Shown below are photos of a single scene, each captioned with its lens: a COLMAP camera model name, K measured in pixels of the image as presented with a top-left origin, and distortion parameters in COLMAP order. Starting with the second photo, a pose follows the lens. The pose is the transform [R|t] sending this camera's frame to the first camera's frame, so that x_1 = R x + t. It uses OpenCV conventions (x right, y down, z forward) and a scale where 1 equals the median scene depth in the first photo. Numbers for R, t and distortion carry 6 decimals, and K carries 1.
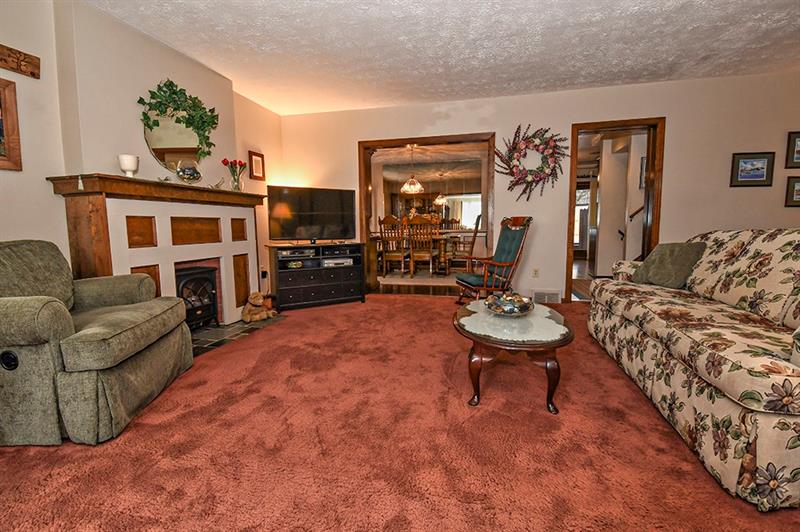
lens RADIAL K [[354.0, 0, 401.2], [0, 354.0, 261.0], [0, 0, 1]] dist [0.017853, -0.020562]
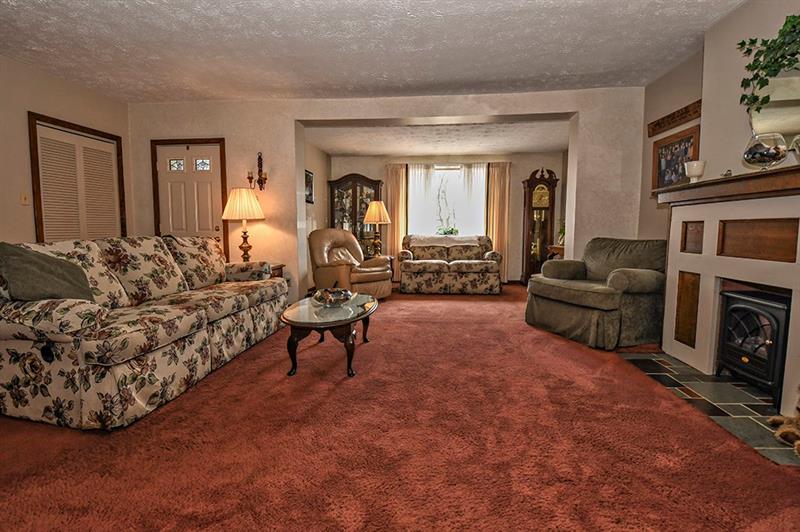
lens RADIAL K [[358.8, 0, 401.2], [0, 358.8, 263.0], [0, 0, 1]] dist [0.023883, -0.022930]
pose [[-0.982201, 0.019477, -0.186820, 0.198421], [-0.017754, 0.980529, 0.195569, -0.157906], [0.186992, 0.195405, -0.962731, 1.500495]]
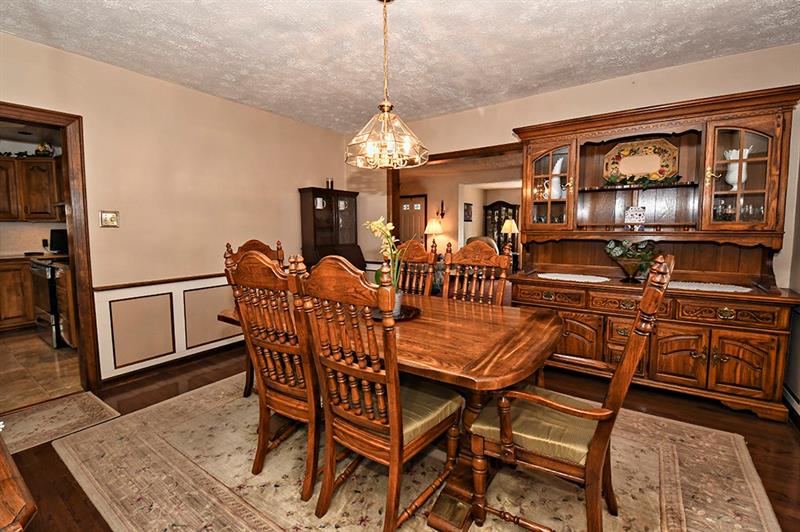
lens RADIAL K [[354.0, 0, 401.2], [0, 354.0, 261.0], [0, 0, 1]] dist [0.017853, -0.020562]
pose [[-0.943661, -0.019013, 0.330366, -0.142166], [0.046387, 0.980890, 0.188950, -0.357080], [-0.327645, 0.193630, -0.924746, 2.692645]]
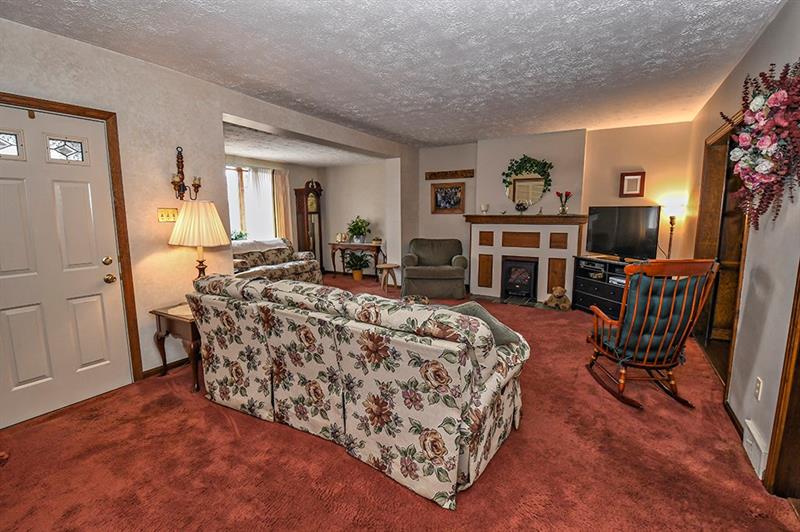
lens RADIAL K [[354.0, 0, 401.2], [0, 354.0, 261.0], [0, 0, 1]] dist [0.017853, -0.020562]
pose [[-0.266866, 0.130426, -0.954867, 1.218597], [-0.096837, 0.982156, 0.161218, -0.201480], [0.958856, 0.135491, -0.249474, 0.872924]]
